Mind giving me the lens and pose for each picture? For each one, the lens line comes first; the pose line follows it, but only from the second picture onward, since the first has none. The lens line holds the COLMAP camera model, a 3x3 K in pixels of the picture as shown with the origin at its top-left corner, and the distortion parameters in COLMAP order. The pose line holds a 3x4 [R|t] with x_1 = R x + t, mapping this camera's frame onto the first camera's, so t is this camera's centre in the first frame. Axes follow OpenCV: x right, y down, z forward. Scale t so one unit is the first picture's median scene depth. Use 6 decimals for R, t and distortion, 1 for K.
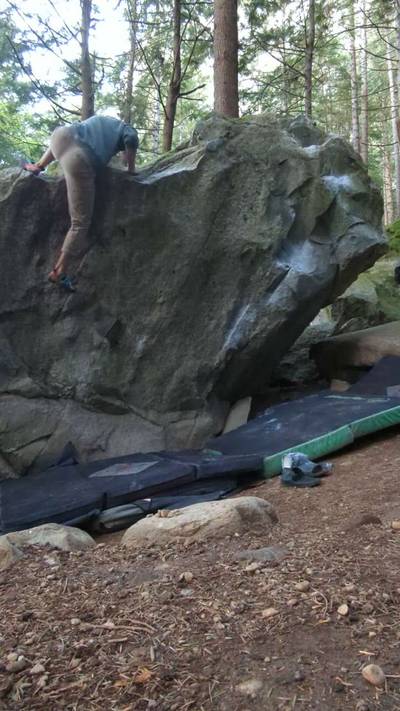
lens RADIAL K [[421.8, 0, 211.1], [0, 421.8, 346.7], [0, 0, 1]] dist [0.000088, -0.000241]
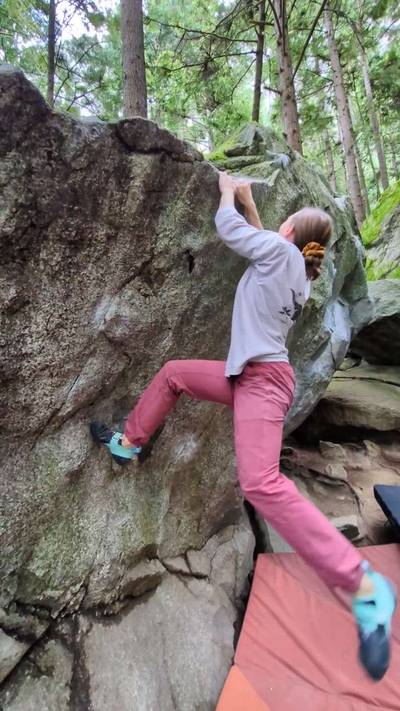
lens RADIAL K [[322.4, 0, 224.2], [0, 322.4, 354.0], [0, 0, 1]] dist [0.022910, 0.000026]
pose [[0.875107, 0.001273, 0.483928, -0.346020], [0.027810, 0.998212, -0.052916, -0.119368], [-0.483130, 0.059765, 0.873507, 0.572534]]
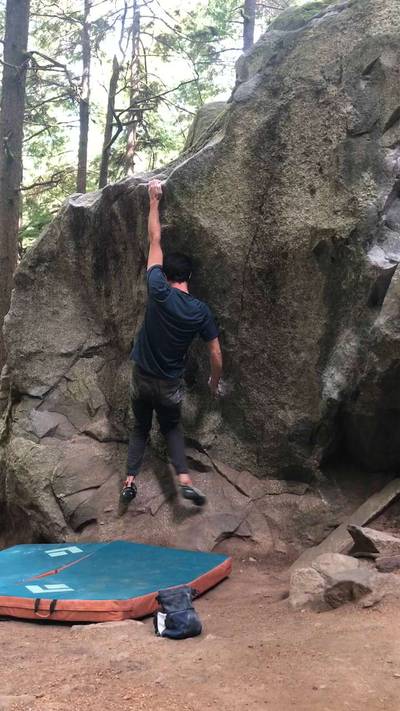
lens RADIAL K [[667.2, 0, 199.0], [0, 667.2, 352.0], [0, 0, 1]] dist [0.149612, -0.487132]
pose [[0.559859, 0.048645, -0.827159, 0.810703], [0.058898, 0.993414, 0.098287, -0.185781], [0.826492, -0.103745, 0.553307, 0.328771]]
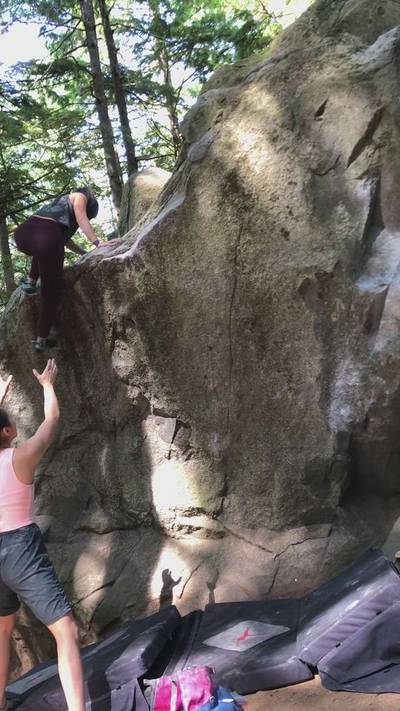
lens RADIAL K [[667.2, 0, 199.0], [0, 667.2, 352.0], [0, 0, 1]] dist [0.149612, -0.487132]
pose [[0.672039, -0.157174, -0.723643, 0.687324], [0.254774, 0.966633, 0.026655, -0.202447], [0.695308, -0.202279, 0.689659, 0.221430]]
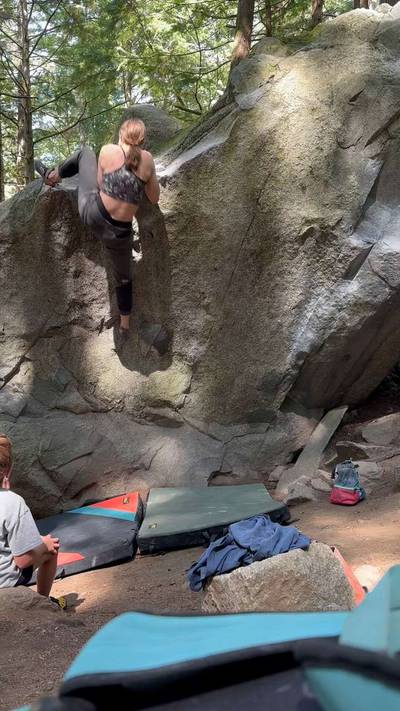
lens RADIAL K [[602.9, 0, 201.3], [0, 602.9, 355.0], [0, 0, 1]] dist [0.174785, -0.363684]
pose [[0.891321, 0.005949, -0.453333, 0.432588], [0.065004, 0.987906, 0.140773, -0.177273], [0.448688, -0.154942, 0.880154, -0.106991]]
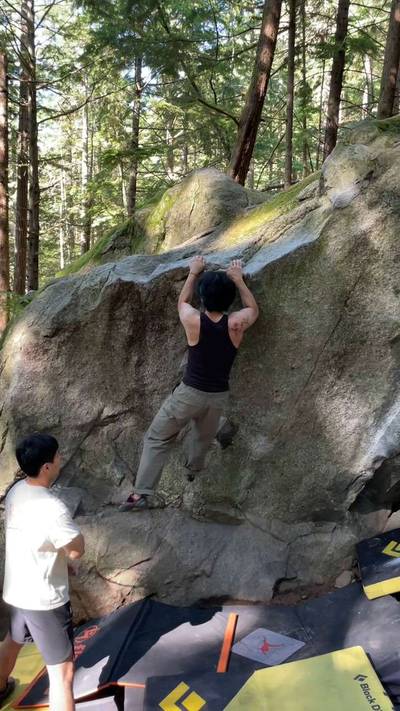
lens RADIAL K [[619.4, 0, 201.9], [0, 619.4, 357.9], [0, 0, 1]] dist [0.110433, -0.189954]
pose [[0.896515, 0.054431, -0.439656, 0.261300], [0.030525, 0.982475, 0.183880, -0.407372], [0.441959, -0.178272, 0.879142, -0.078154]]
